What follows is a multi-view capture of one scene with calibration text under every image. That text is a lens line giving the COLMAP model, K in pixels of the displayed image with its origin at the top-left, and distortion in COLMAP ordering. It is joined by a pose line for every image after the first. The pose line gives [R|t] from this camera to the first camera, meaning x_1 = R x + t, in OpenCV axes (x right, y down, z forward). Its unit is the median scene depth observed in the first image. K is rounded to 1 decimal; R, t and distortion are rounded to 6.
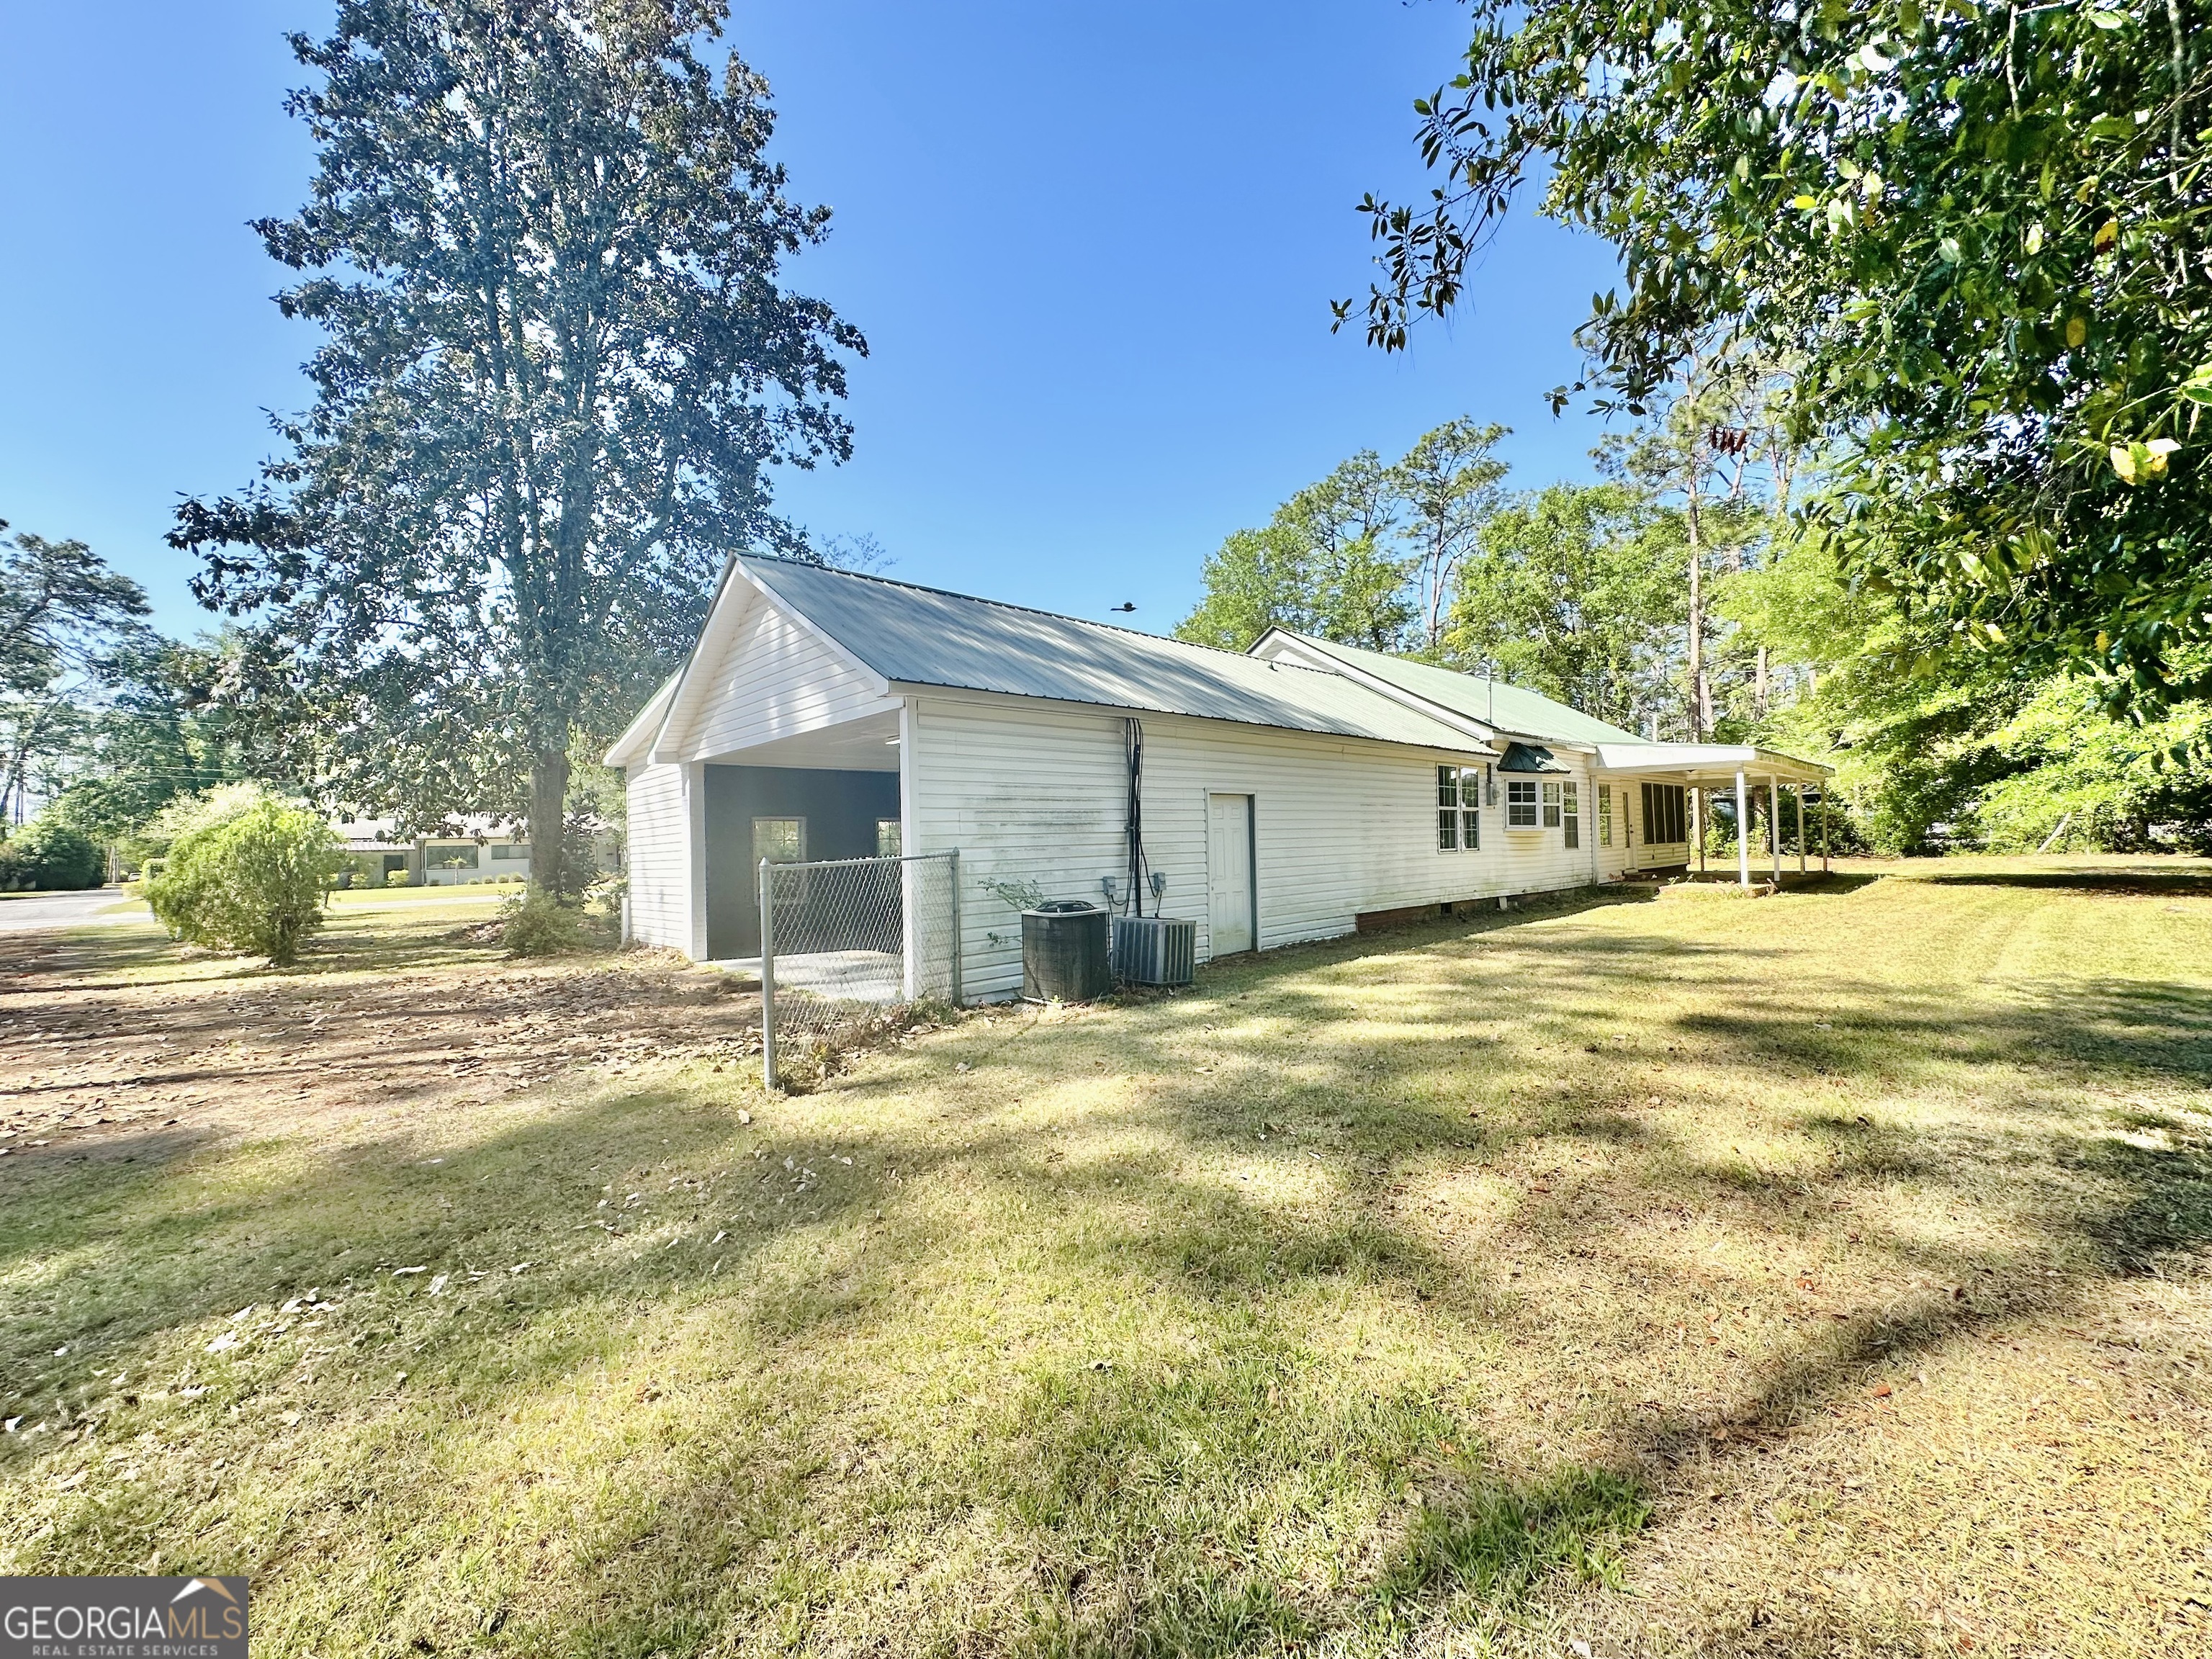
lens RADIAL K [[884.5, 0, 1106.1], [0, 884.5, 827.8], [0, 0, 1]] dist [-0.001424, -0.000242]
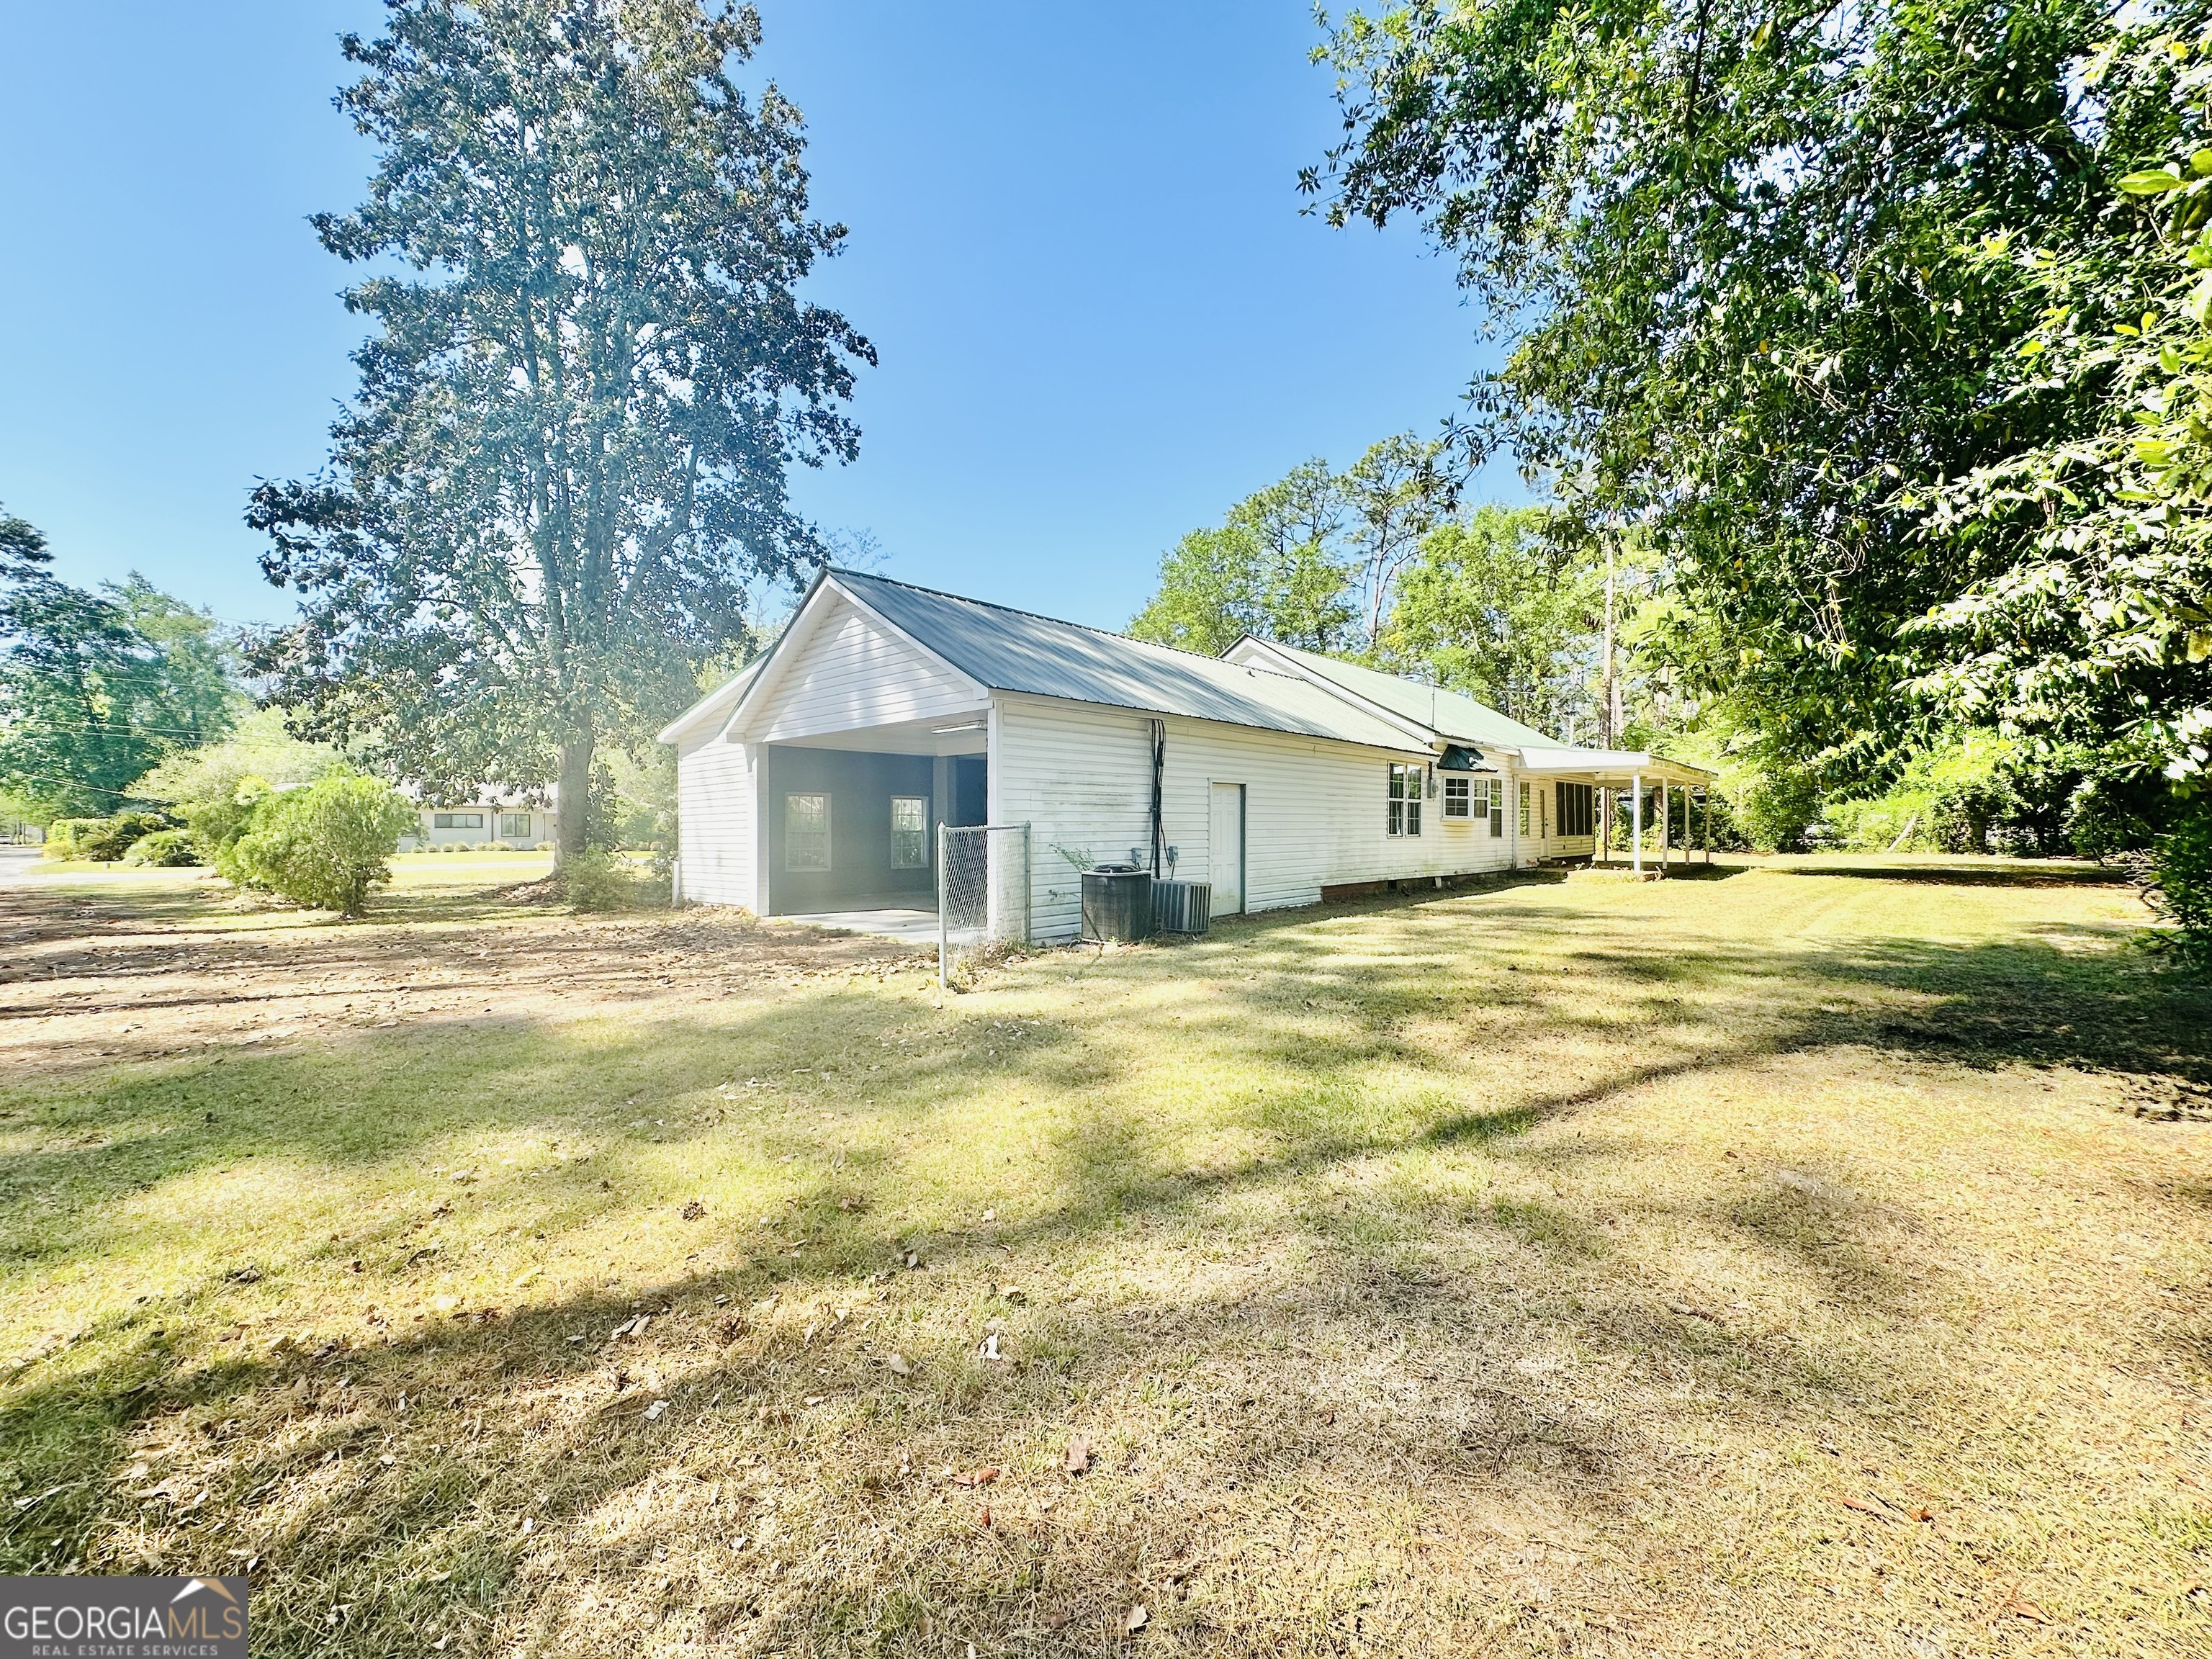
lens RADIAL K [[884.5, 0, 1105.9], [0, 884.5, 827.9], [0, 0, 1]] dist [-0.001424, -0.000242]
pose [[0.997080, 0.022547, 0.072963, -0.077767], [-0.023838, 0.999573, 0.016870, 0.004404], [-0.072551, -0.018560, 0.997192, -0.135143]]
